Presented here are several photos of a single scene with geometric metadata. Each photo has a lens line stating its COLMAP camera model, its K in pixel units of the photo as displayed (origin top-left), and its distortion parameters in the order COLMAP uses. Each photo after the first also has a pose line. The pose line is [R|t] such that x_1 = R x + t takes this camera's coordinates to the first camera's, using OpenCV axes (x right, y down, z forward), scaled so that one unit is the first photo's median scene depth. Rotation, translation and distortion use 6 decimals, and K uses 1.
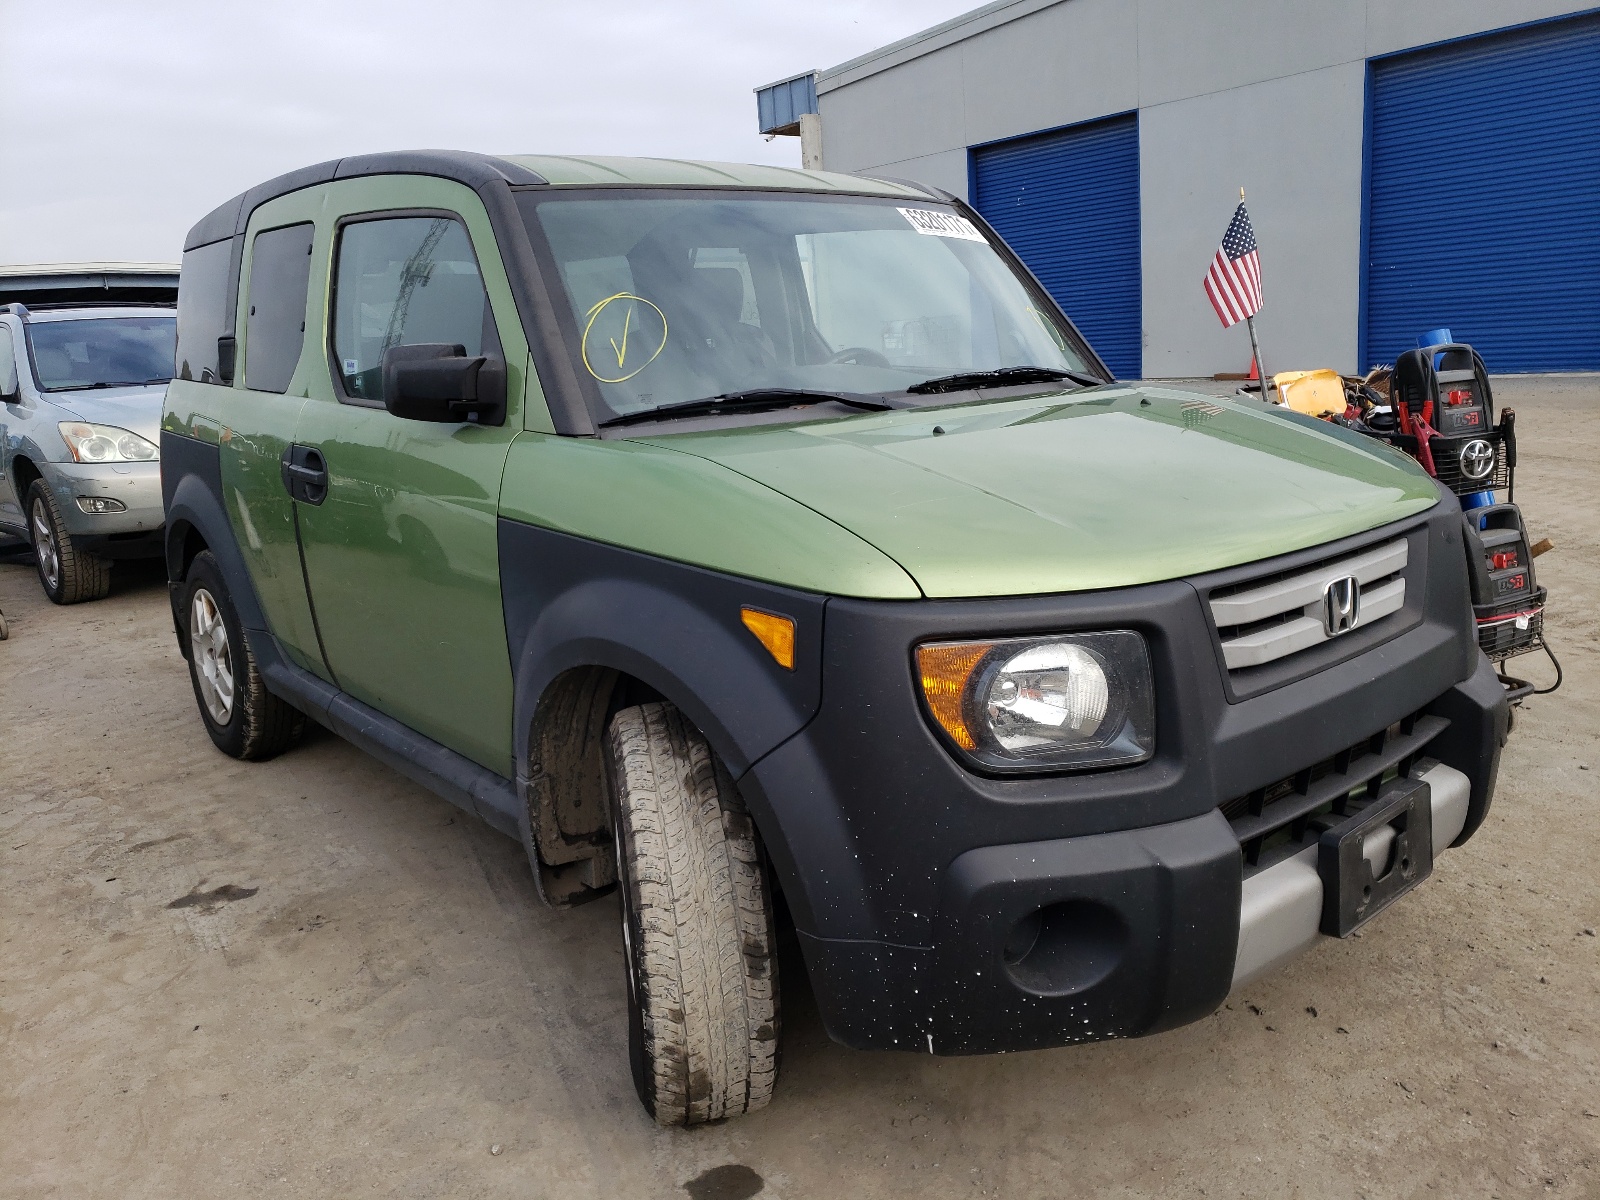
lens RADIAL K [[1244.3, 0, 797.1], [0, 1244.3, 612.0], [0, 0, 1]] dist [-0.002617, 0.008433]
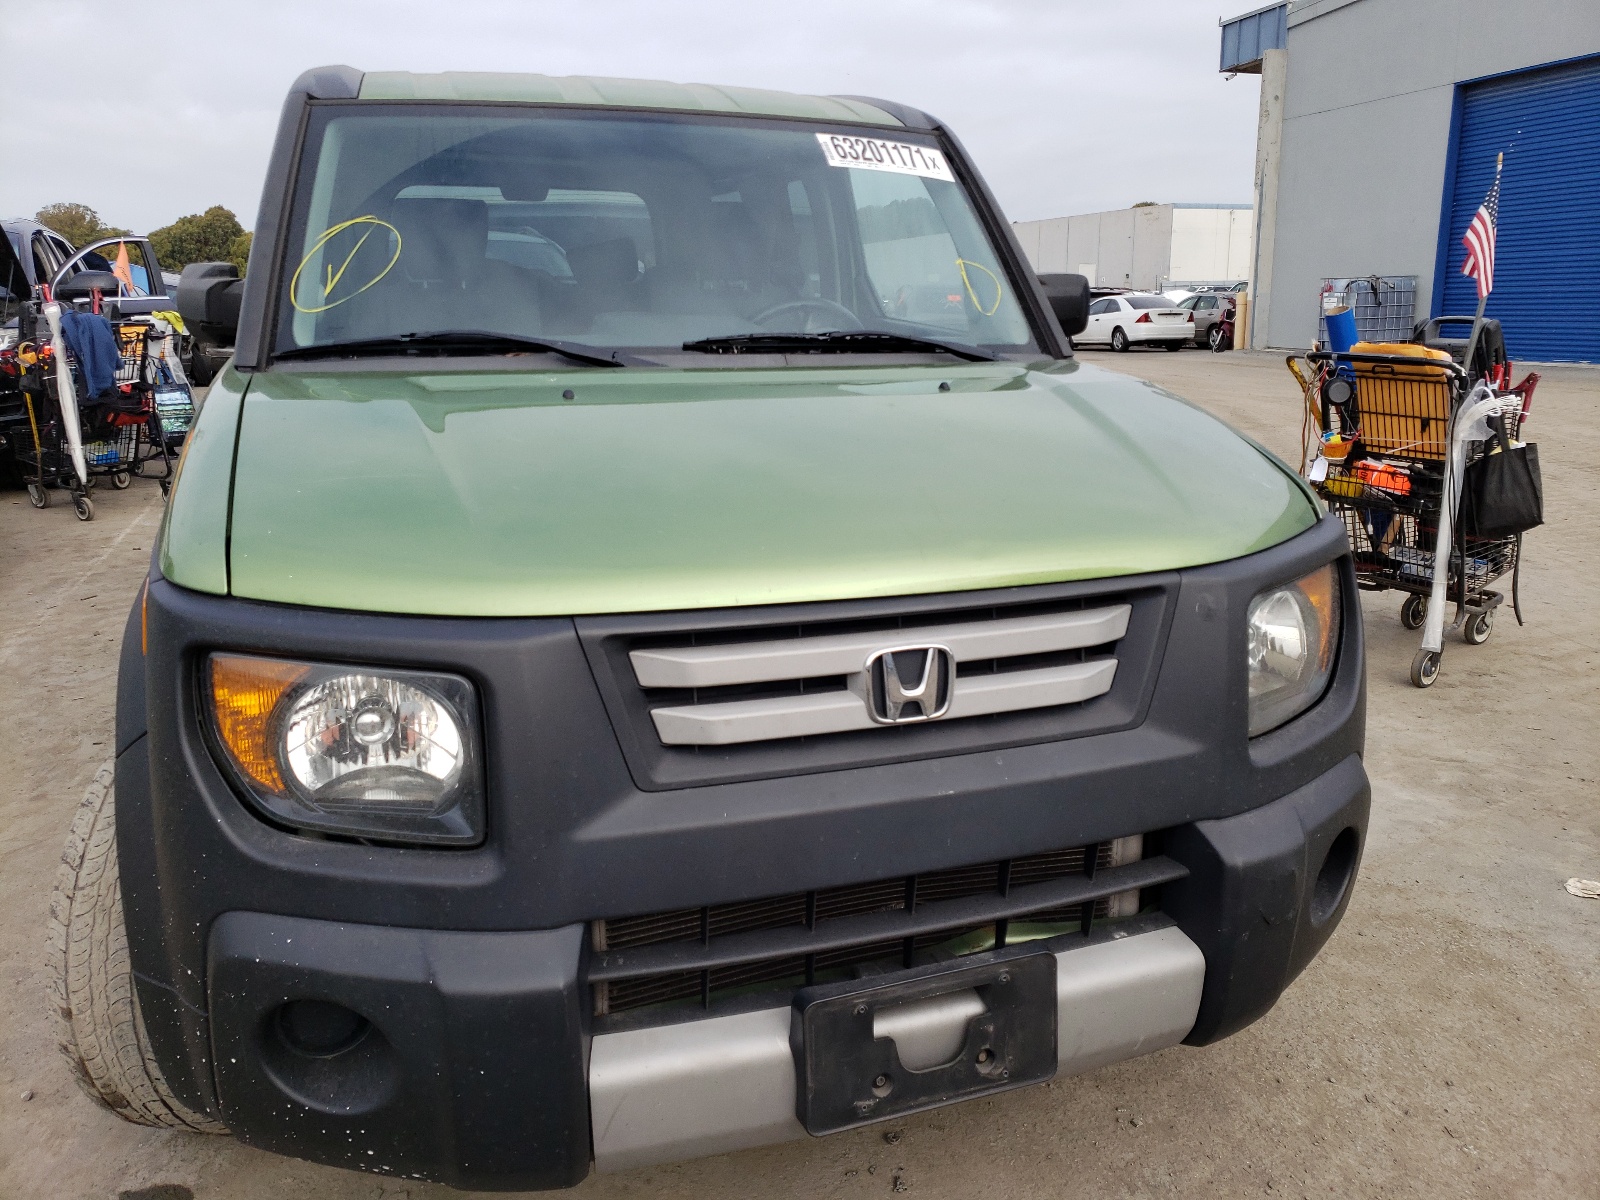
lens RADIAL K [[1235.4, 0, 800.4], [0, 1235.4, 587.5], [0, 0, 1]] dist [0.013669, -0.004861]
pose [[0.931507, 0.135879, -0.337390, 0.615165], [-0.127409, 0.990725, 0.047233, -0.086703], [0.340679, -0.001012, 0.940179, 0.307558]]
